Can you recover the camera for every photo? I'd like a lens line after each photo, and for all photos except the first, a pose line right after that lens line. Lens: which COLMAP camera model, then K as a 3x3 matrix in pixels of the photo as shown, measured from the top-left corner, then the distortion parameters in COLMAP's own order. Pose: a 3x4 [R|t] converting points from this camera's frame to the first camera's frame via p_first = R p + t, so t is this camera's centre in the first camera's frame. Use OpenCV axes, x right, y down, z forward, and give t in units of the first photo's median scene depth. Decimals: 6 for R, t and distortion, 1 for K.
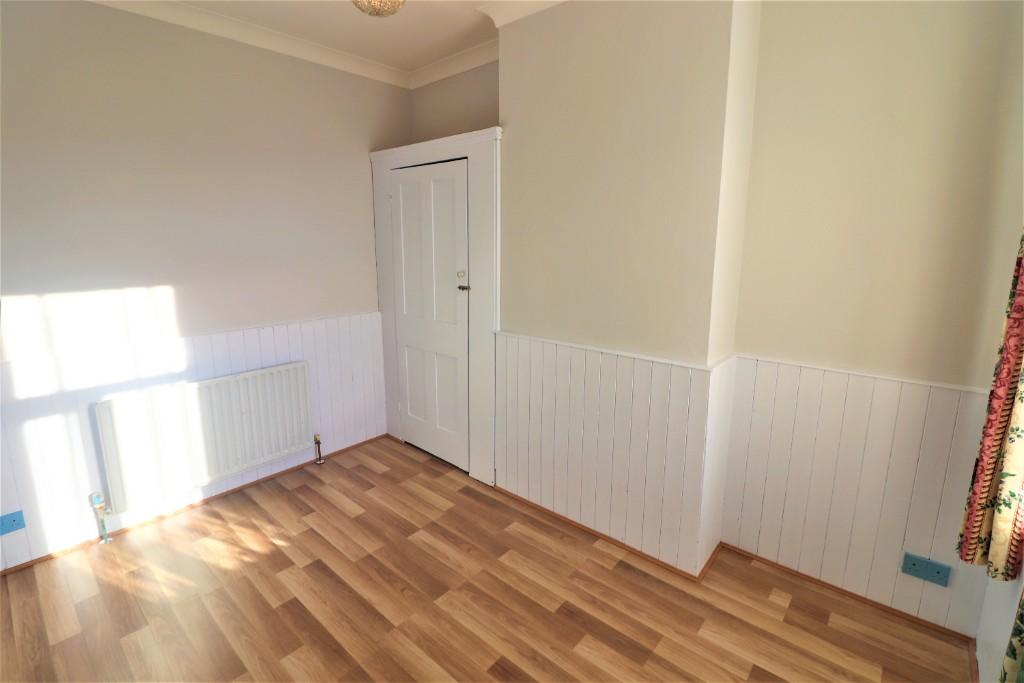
lens RADIAL K [[479.9, 0, 510.0], [0, 479.9, 337.0], [0, 0, 1]] dist [-0.013040, -0.001994]
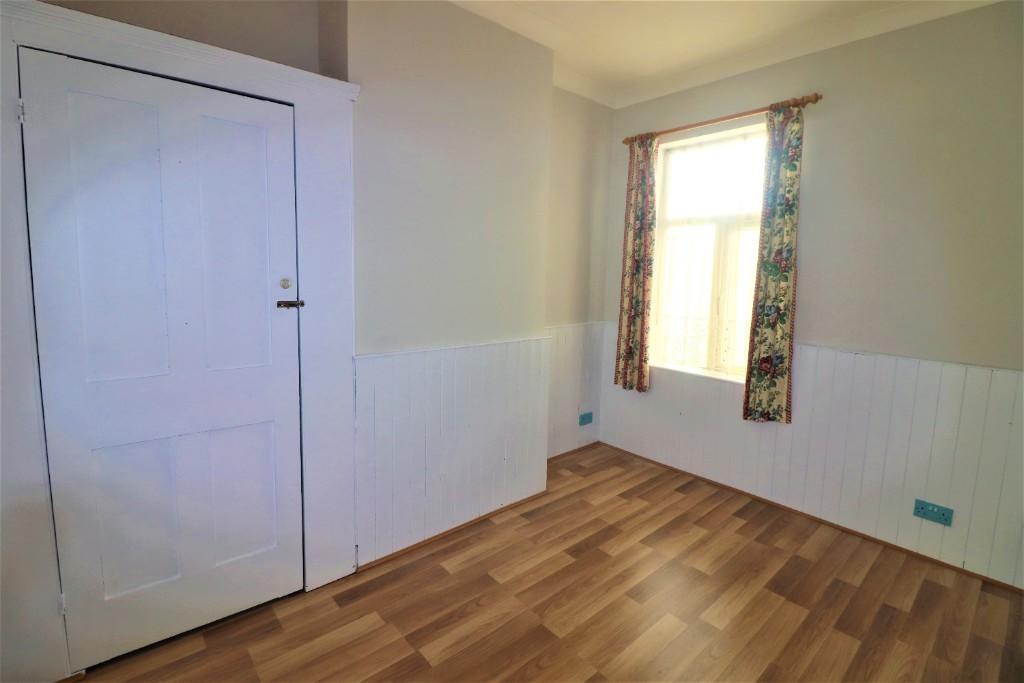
lens RADIAL K [[479.9, 0, 508.3], [0, 479.9, 337.3], [0, 0, 1]] dist [-0.013040, -0.001994]
pose [[0.117604, -0.135014, 0.983840, -0.859342], [0.176542, 0.977776, 0.113079, -0.098370], [-0.977242, 0.160390, 0.138826, 0.781792]]
